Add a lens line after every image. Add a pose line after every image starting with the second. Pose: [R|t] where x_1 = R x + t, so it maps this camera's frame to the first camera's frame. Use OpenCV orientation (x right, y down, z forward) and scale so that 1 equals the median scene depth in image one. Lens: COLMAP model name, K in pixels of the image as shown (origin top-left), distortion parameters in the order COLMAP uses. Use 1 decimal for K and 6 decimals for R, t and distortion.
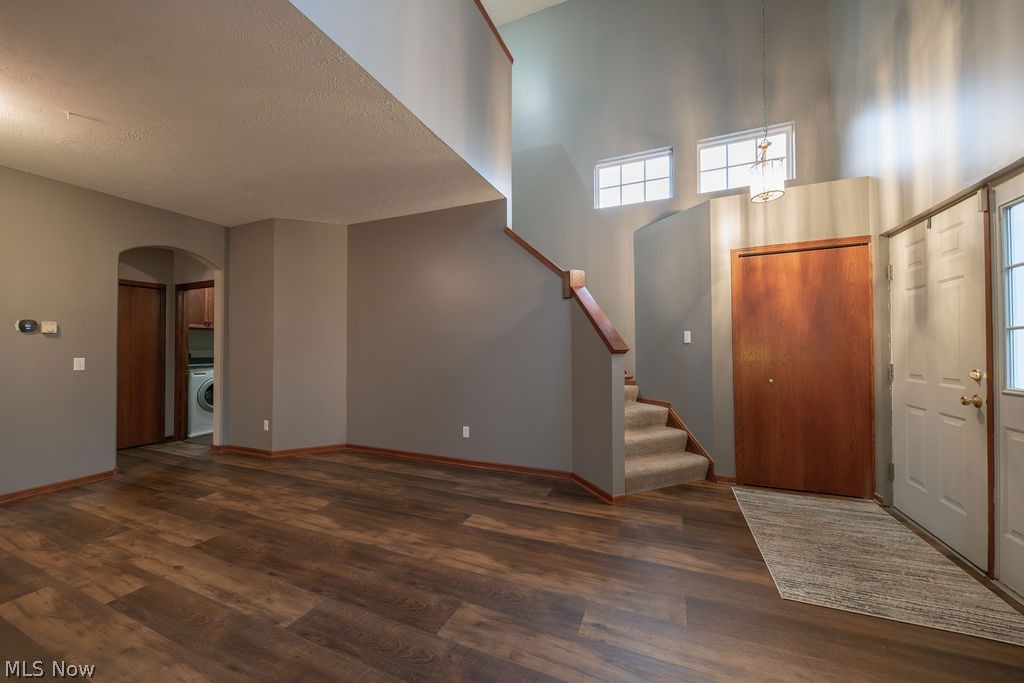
lens RADIAL K [[373.4, 0, 512.0], [0, 373.4, 341.5], [0, 0, 1]] dist [0.008679, -0.005841]
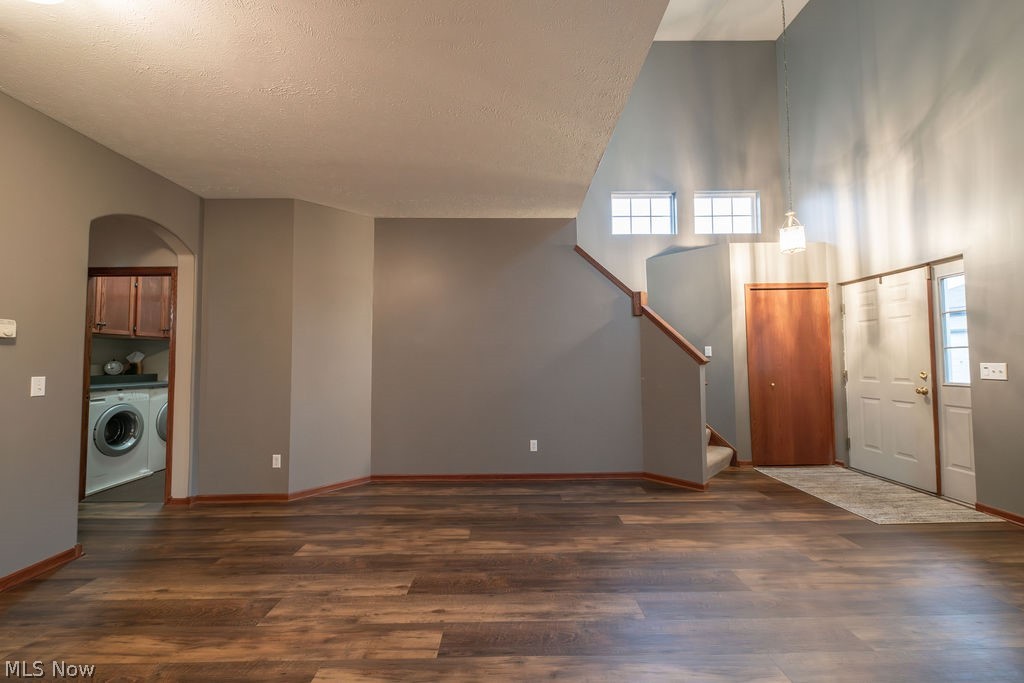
lens RADIAL K [[411.8, 0, 512.0], [0, 411.8, 341.5], [0, 0, 1]] dist [0.002689, -0.000312]
pose [[0.916794, 0.017022, 0.398998, -0.789777], [-0.003722, 0.999412, -0.034084, 0.005270], [-0.399344, 0.029762, 0.916318, 0.022954]]
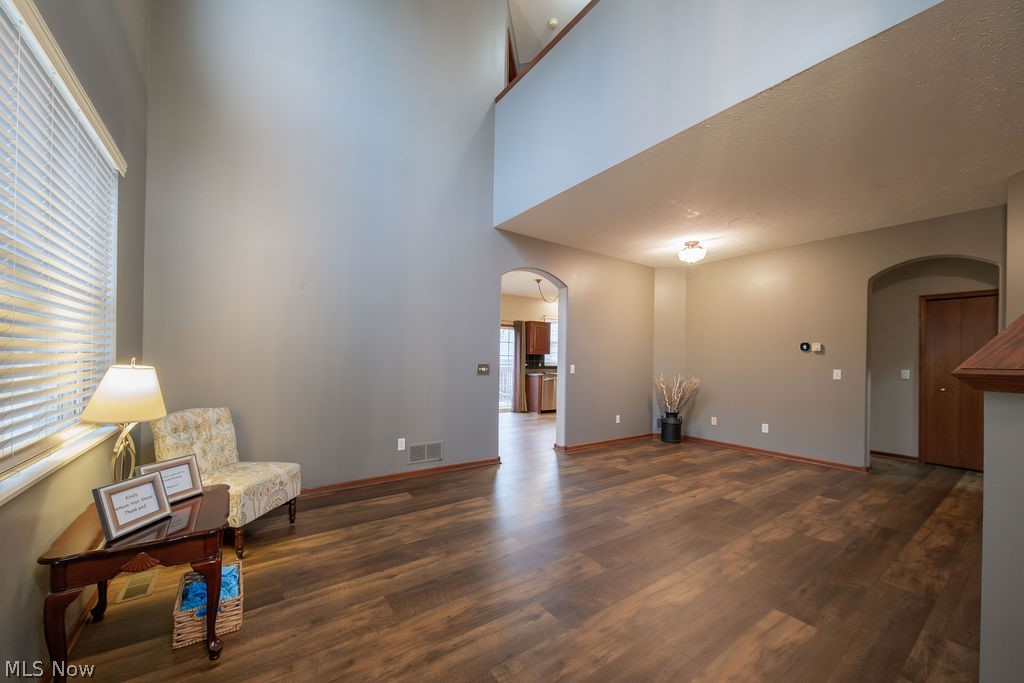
lens RADIAL K [[382.7, 0, 497.8], [0, 382.7, 358.2], [0, 0, 1]] dist [0.000021, -0.000138]
pose [[-0.539511, -0.000346, -0.841979, 0.671719], [0.002399, 0.999995, -0.001948, 0.004041], [0.841975, -0.003070, -0.539507, 0.825391]]
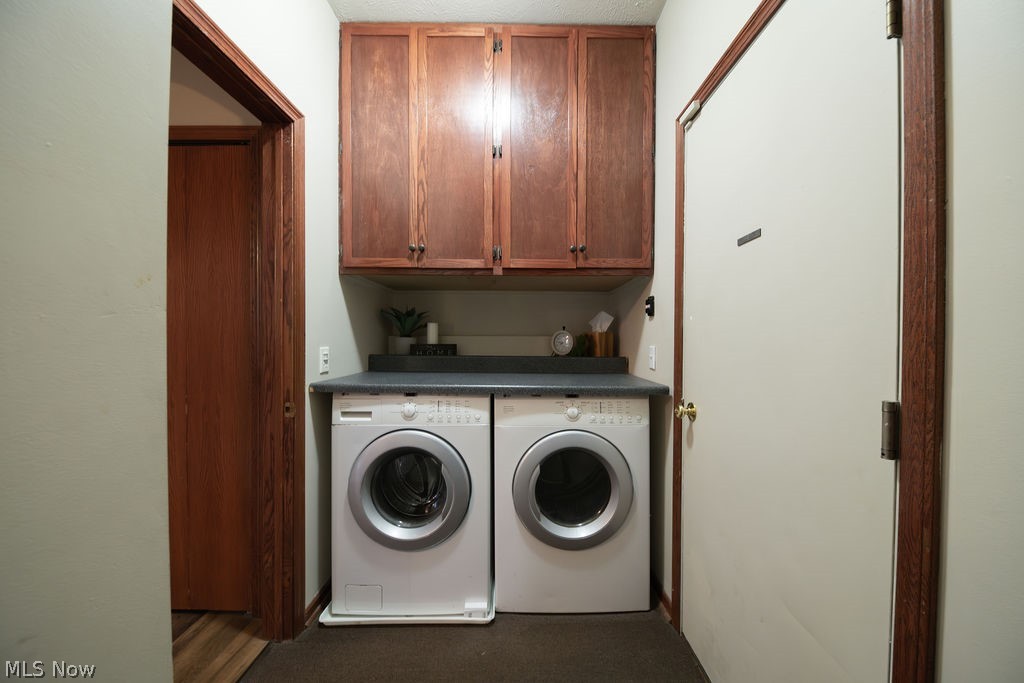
lens RADIAL K [[357.2, 0, 512.0], [0, 357.2, 341.5], [0, 0, 1]] dist [0.000931, -0.000242]
pose [[0.390847, 0.015530, -0.920325, -0.925980], [0.005337, 0.999803, 0.019138, 0.042671], [0.920440, -0.012392, 0.390687, 1.772707]]
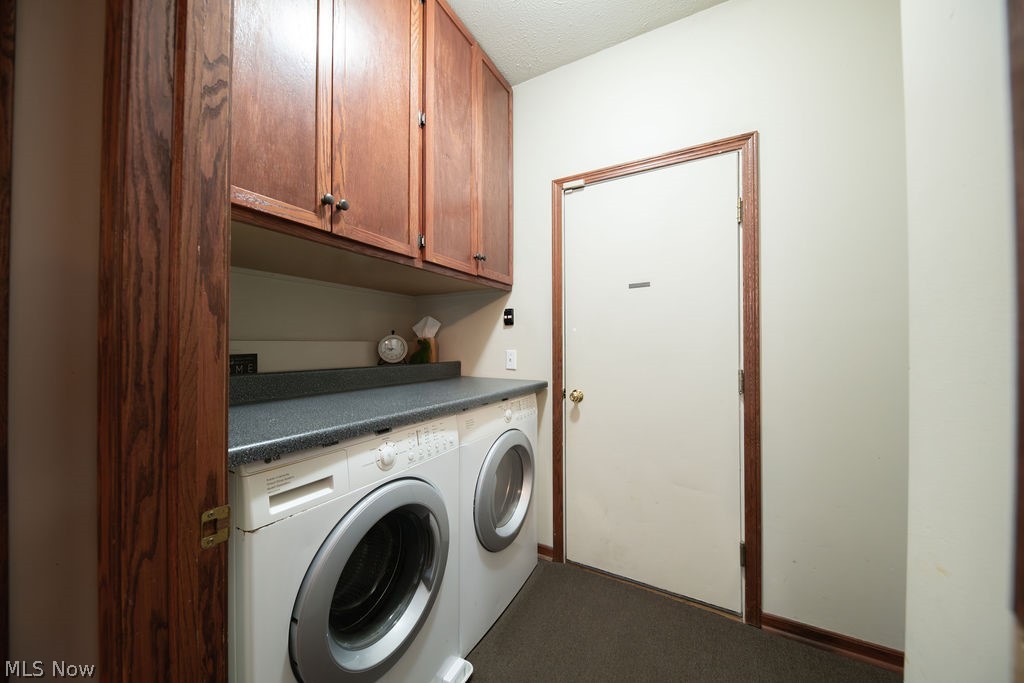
lens RADIAL K [[357.2, 0, 512.0], [0, 357.2, 341.5], [0, 0, 1]] dist [0.000931, -0.000242]
pose [[0.994996, 0.006712, -0.099684, -1.294448], [-0.006137, 0.999963, 0.006078, 0.040953], [0.099721, -0.005436, 0.995001, 1.519080]]
